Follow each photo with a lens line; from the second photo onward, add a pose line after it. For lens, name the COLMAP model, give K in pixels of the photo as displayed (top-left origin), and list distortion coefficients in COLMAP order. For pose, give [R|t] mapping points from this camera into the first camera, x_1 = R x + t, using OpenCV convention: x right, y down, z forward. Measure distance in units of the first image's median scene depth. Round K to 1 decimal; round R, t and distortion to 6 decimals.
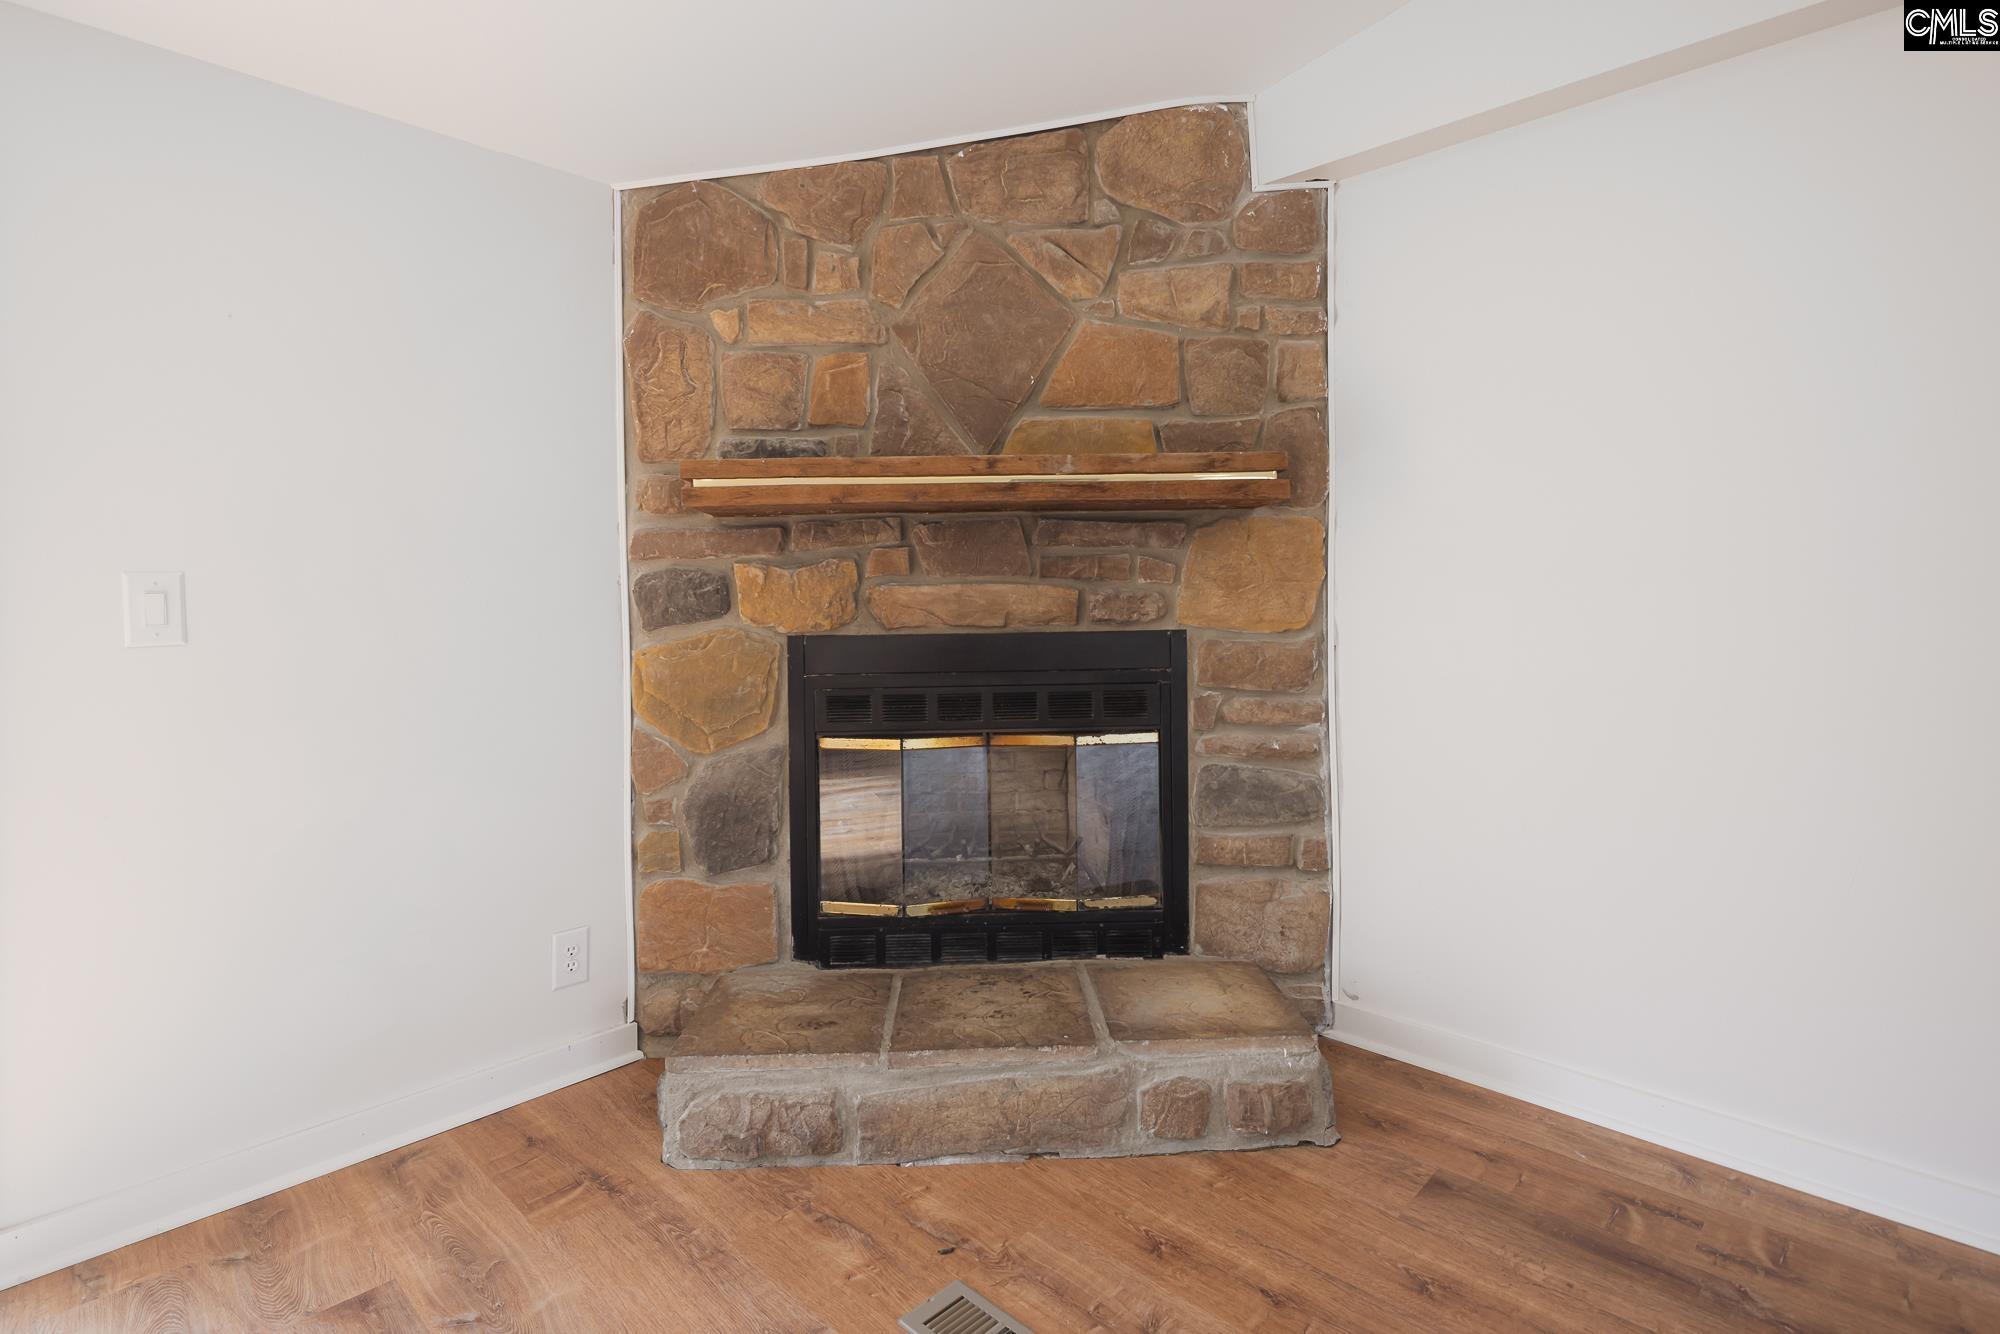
lens RADIAL K [[963.6, 0, 991.1], [0, 963.6, 597.9], [0, 0, 1]] dist [0.005260, -0.003446]
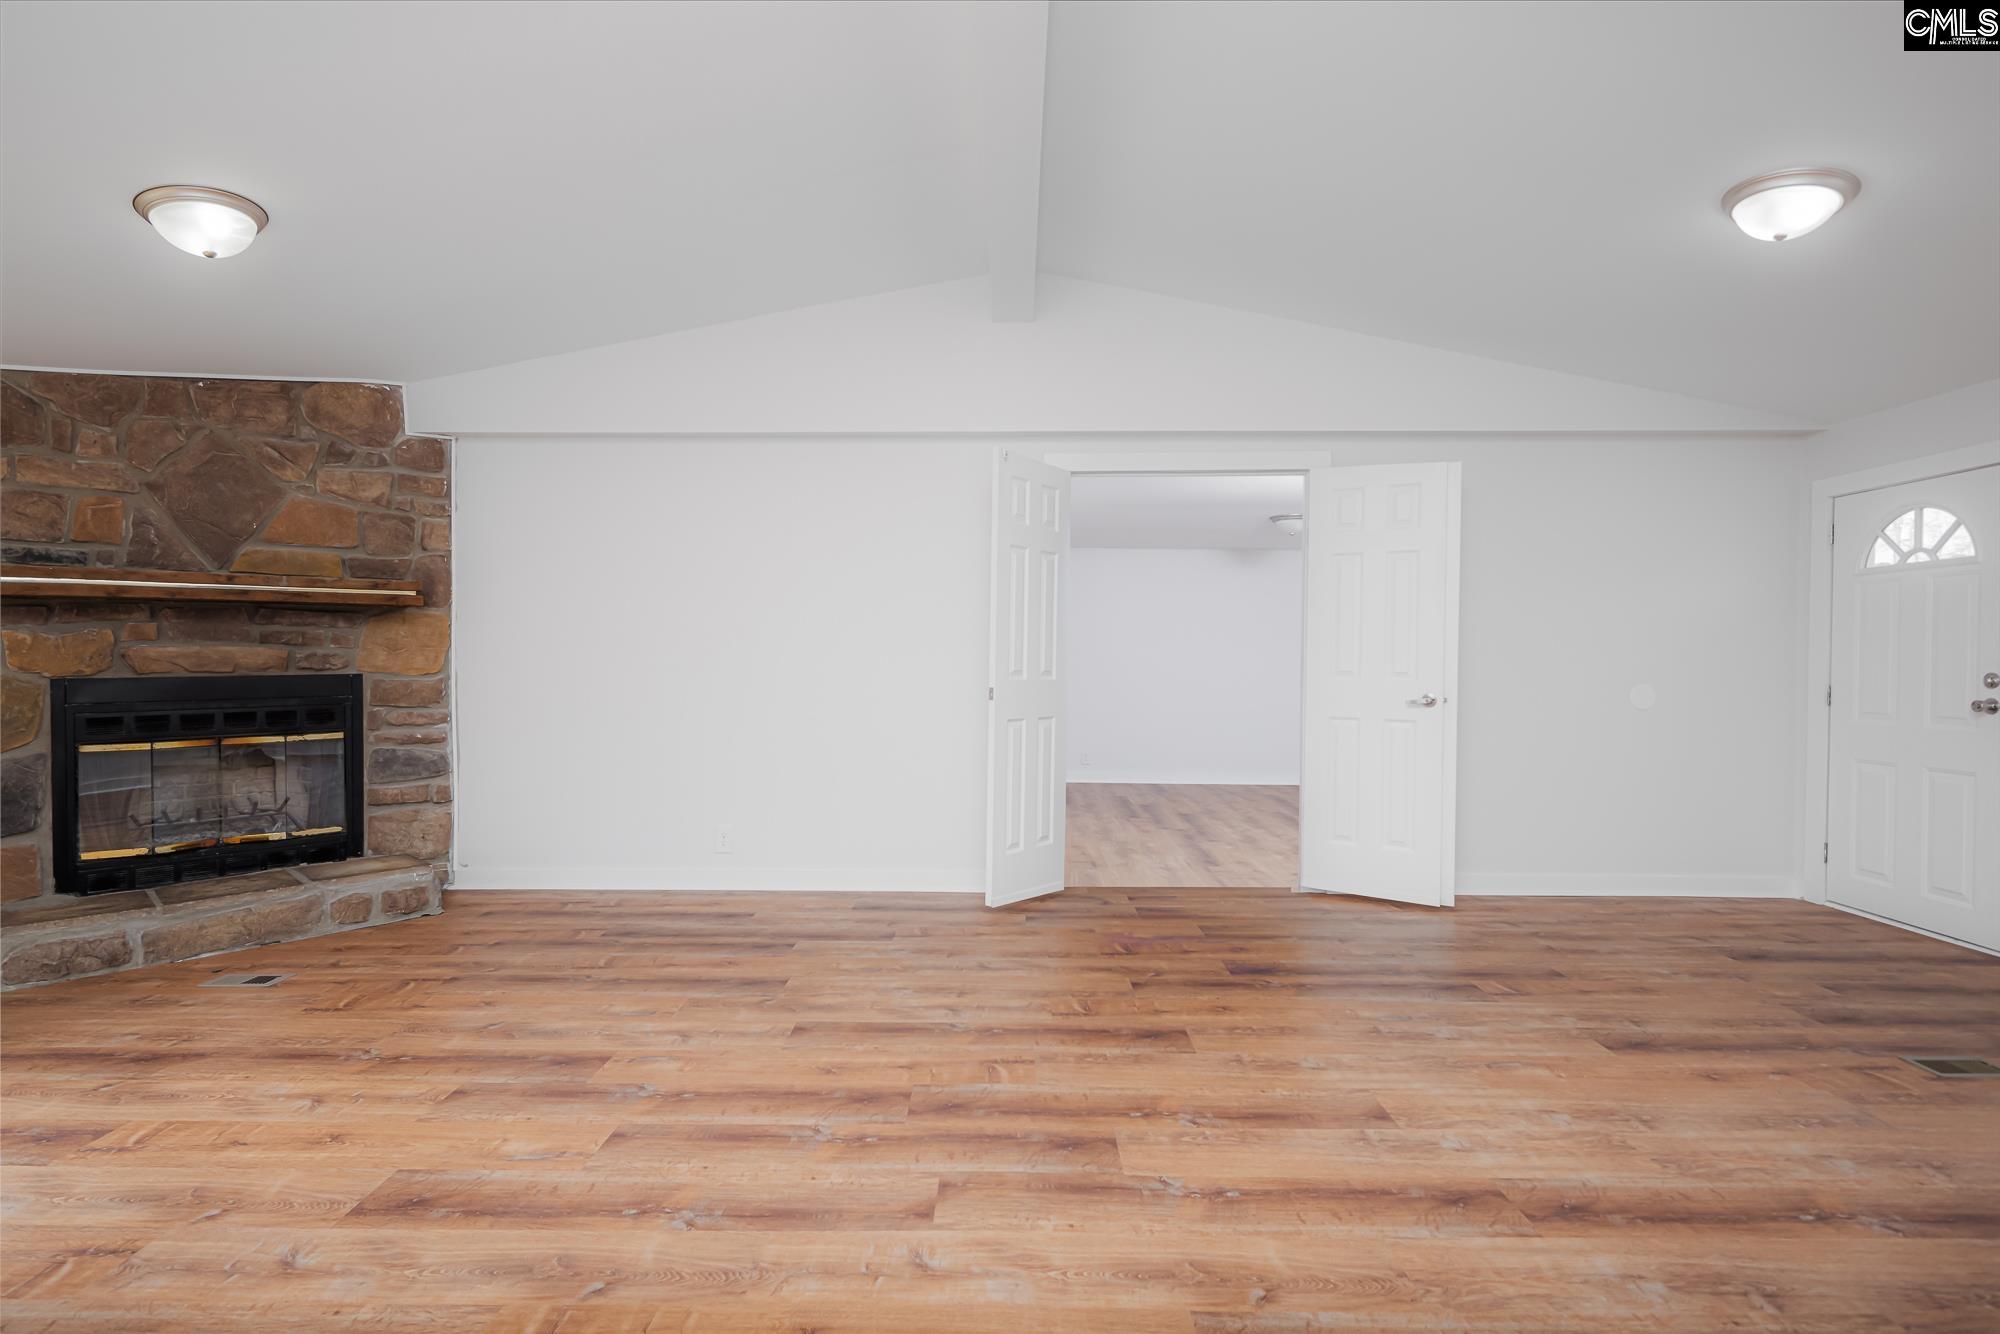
lens RADIAL K [[963.6, 0, 995.4], [0, 963.6, 662.9], [0, 0, 1]] dist [0.005260, -0.003446]
pose [[0.728217, 0.003077, 0.685340, -0.170021], [-0.001530, 0.999995, -0.002863, 0.016491], [-0.685345, 0.001036, 0.728218, -1.113813]]
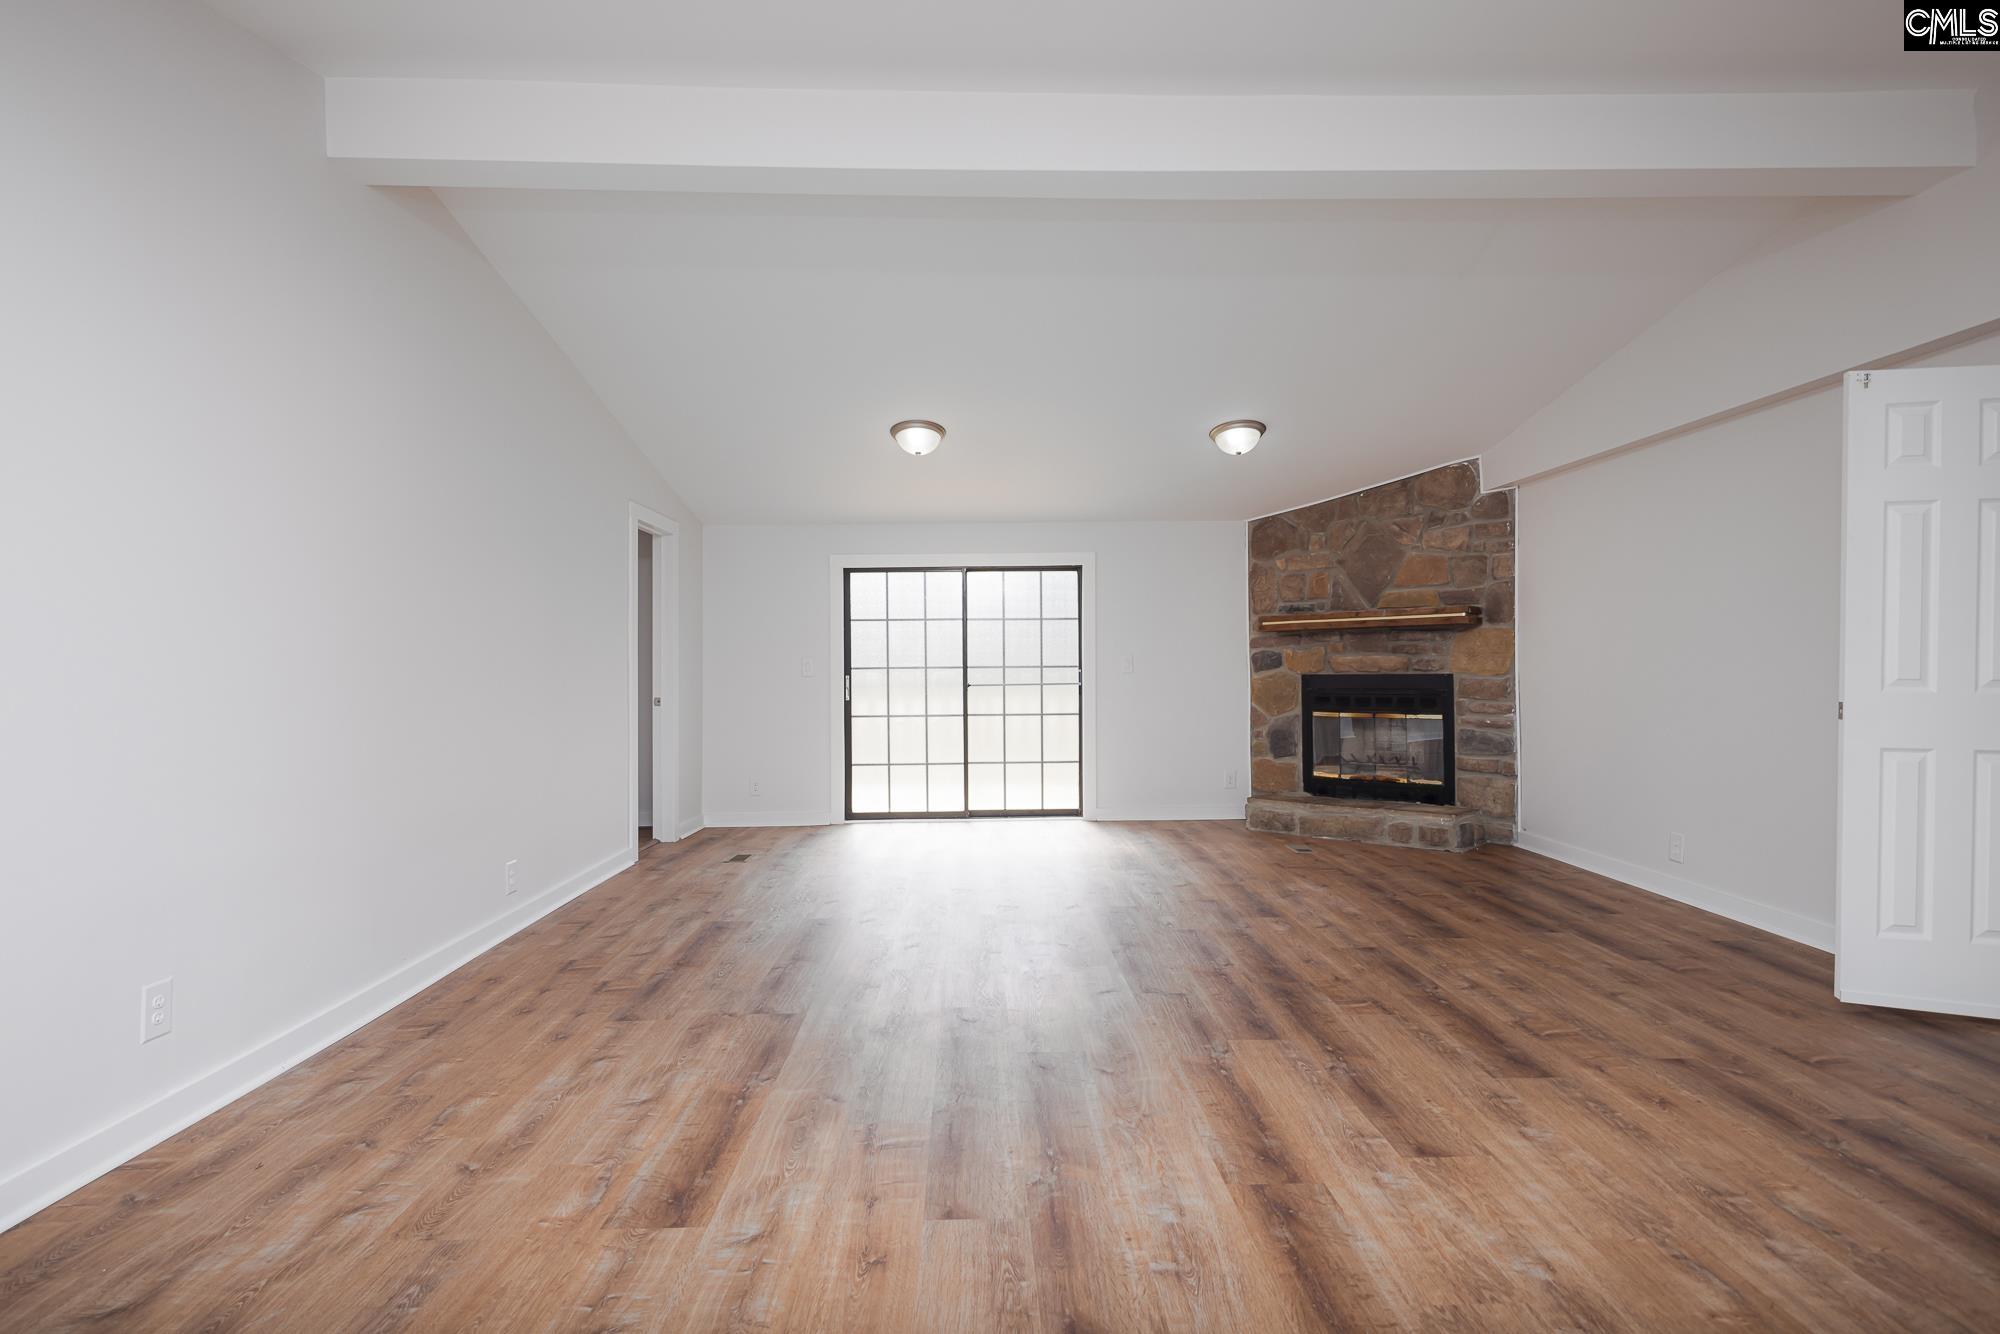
lens RADIAL K [[963.6, 0, 995.6], [0, 963.6, 663.5], [0, 0, 1]] dist [0.005260, -0.003446]
pose [[0.711205, 0.002631, -0.702979, 1.120070], [-0.003069, 0.999995, 0.000637, 0.008898], [0.702978, 0.001704, 0.711210, -1.602718]]
